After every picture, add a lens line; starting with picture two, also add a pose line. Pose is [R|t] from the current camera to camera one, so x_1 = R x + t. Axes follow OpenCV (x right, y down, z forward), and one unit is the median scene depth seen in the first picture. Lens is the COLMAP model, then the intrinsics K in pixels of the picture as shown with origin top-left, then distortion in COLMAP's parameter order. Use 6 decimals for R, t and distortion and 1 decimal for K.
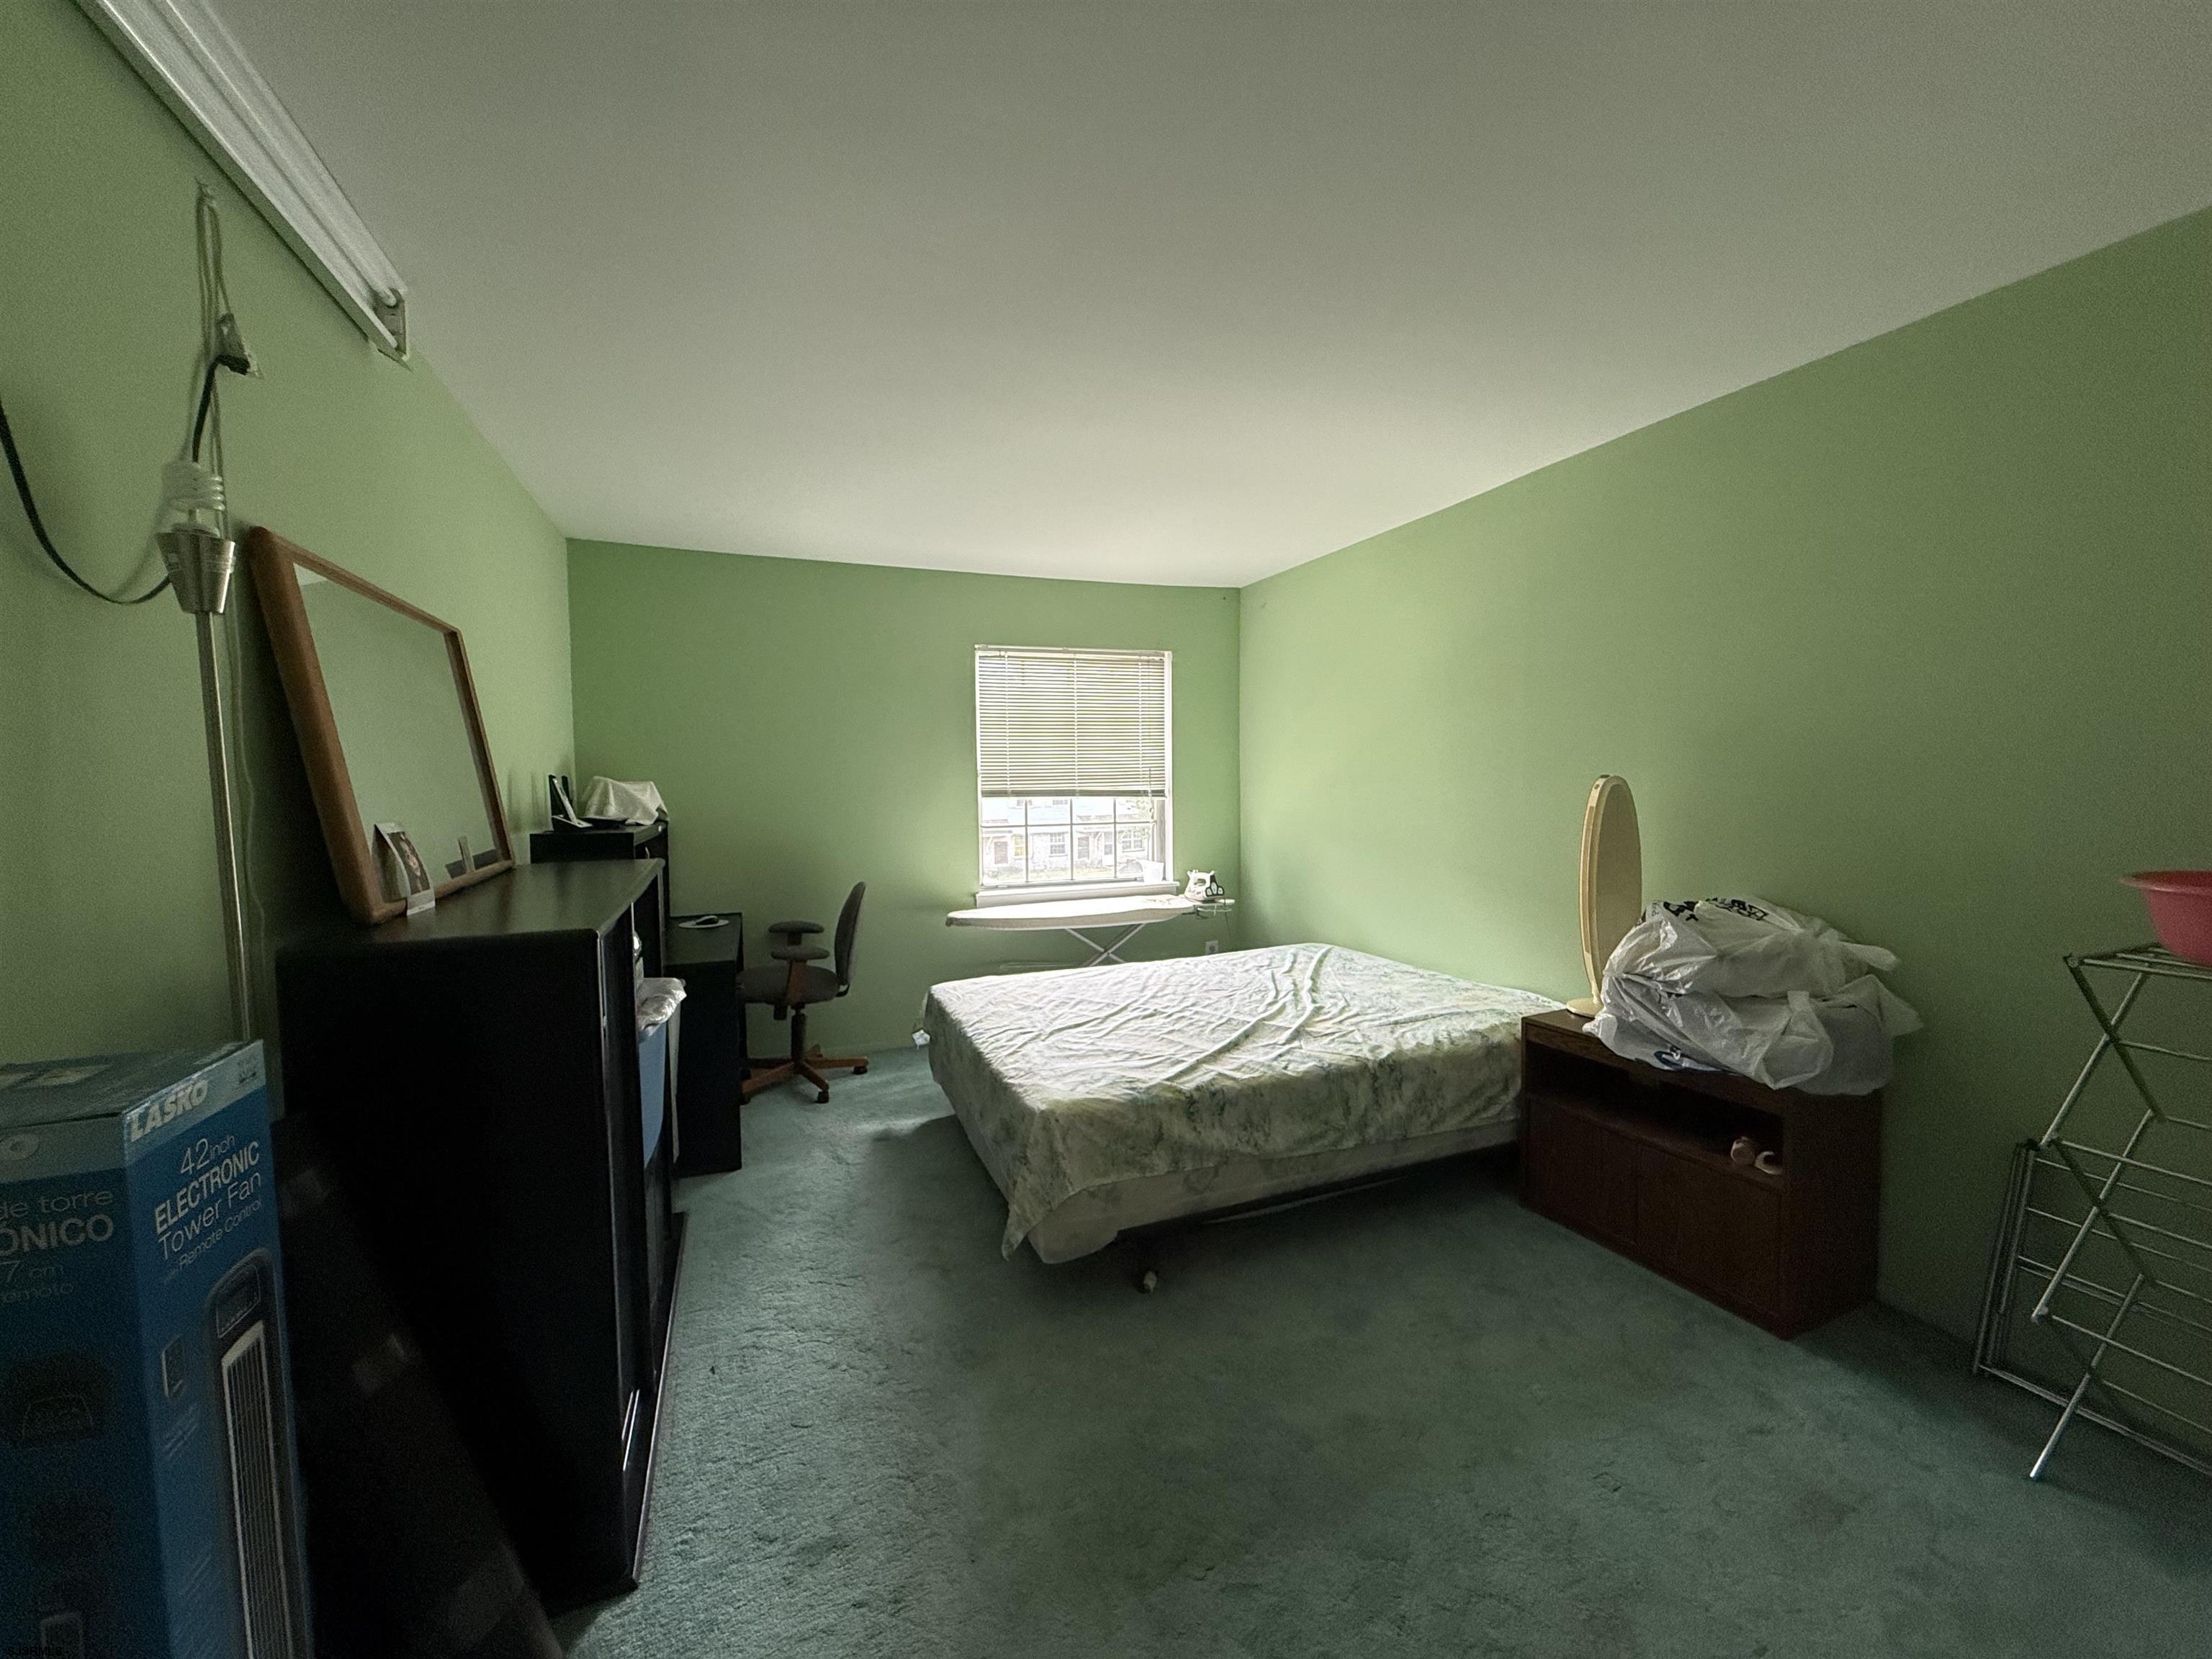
lens RADIAL K [[885.3, 0, 1103.8], [0, 885.3, 834.7], [0, 0, 1]] dist [0.000201, 0.000716]
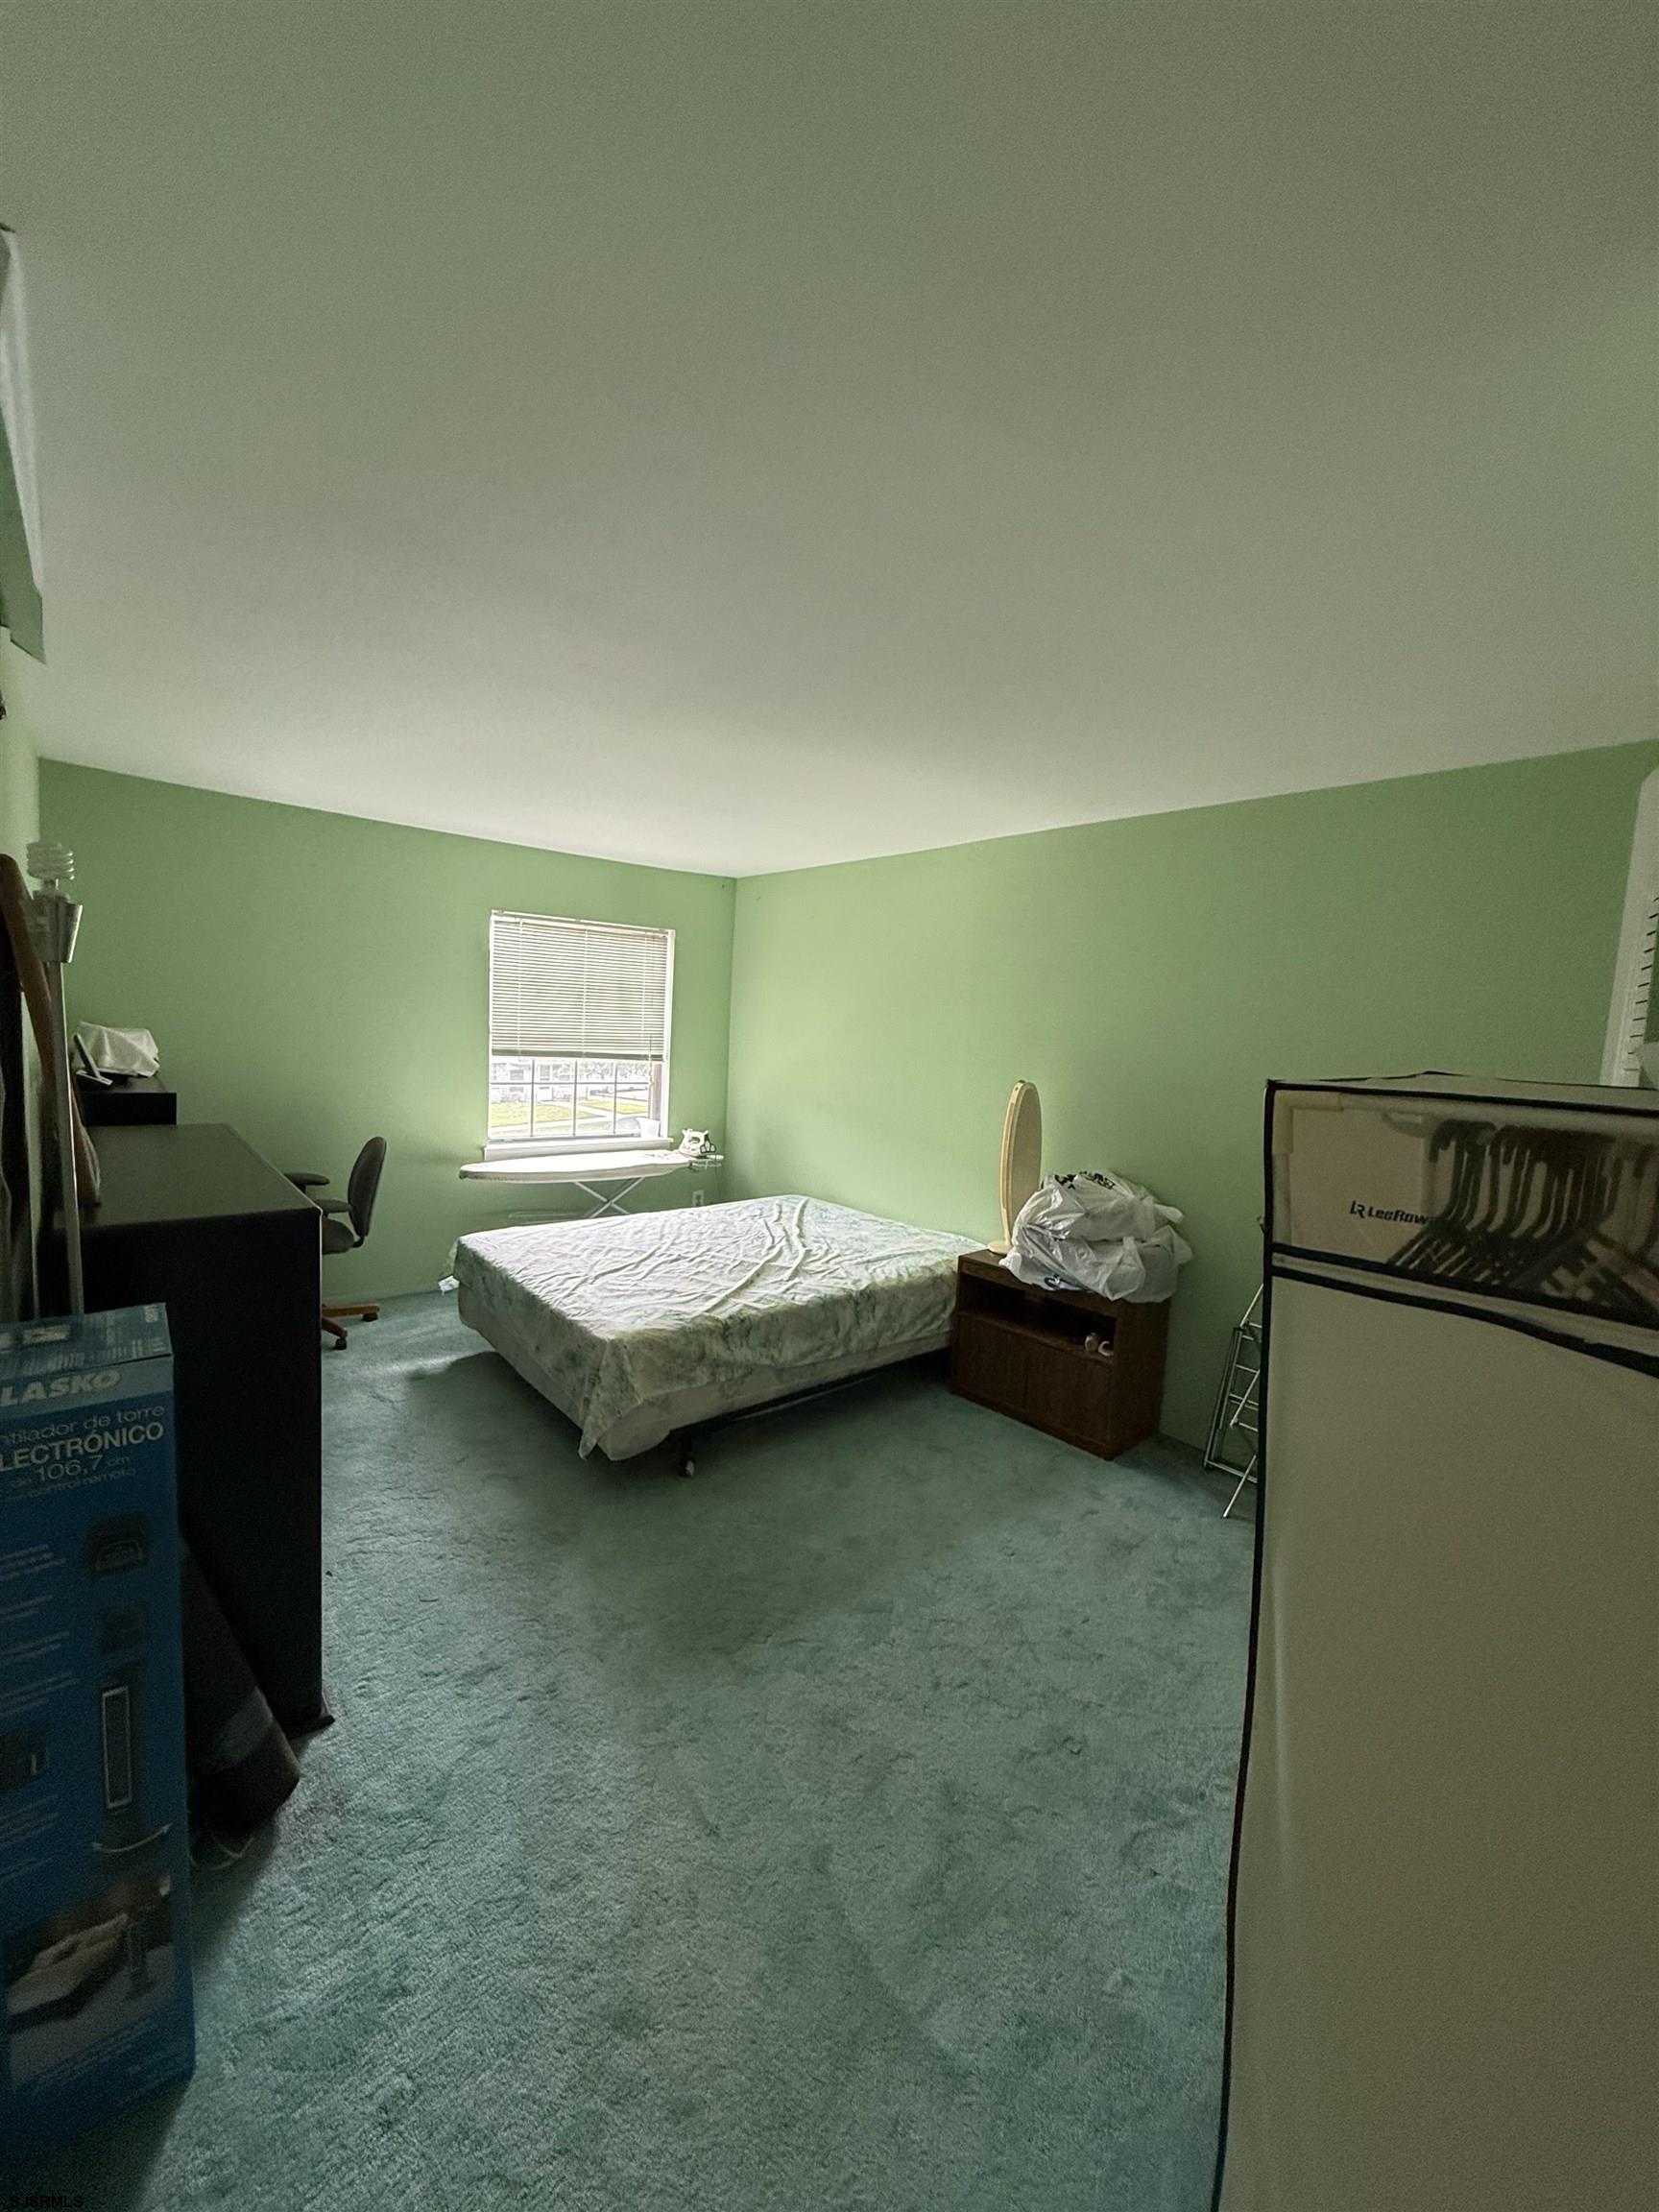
lens RADIAL K [[885.3, 0, 829.6], [0, 885.3, 1113.0], [0, 0, 1]] dist [0.000201, 0.000716]
pose [[0.946625, 0.030491, 0.320890, -0.174625], [-0.045506, 0.998187, 0.039396, -0.062908], [-0.319107, -0.051896, 0.946297, -0.233749]]
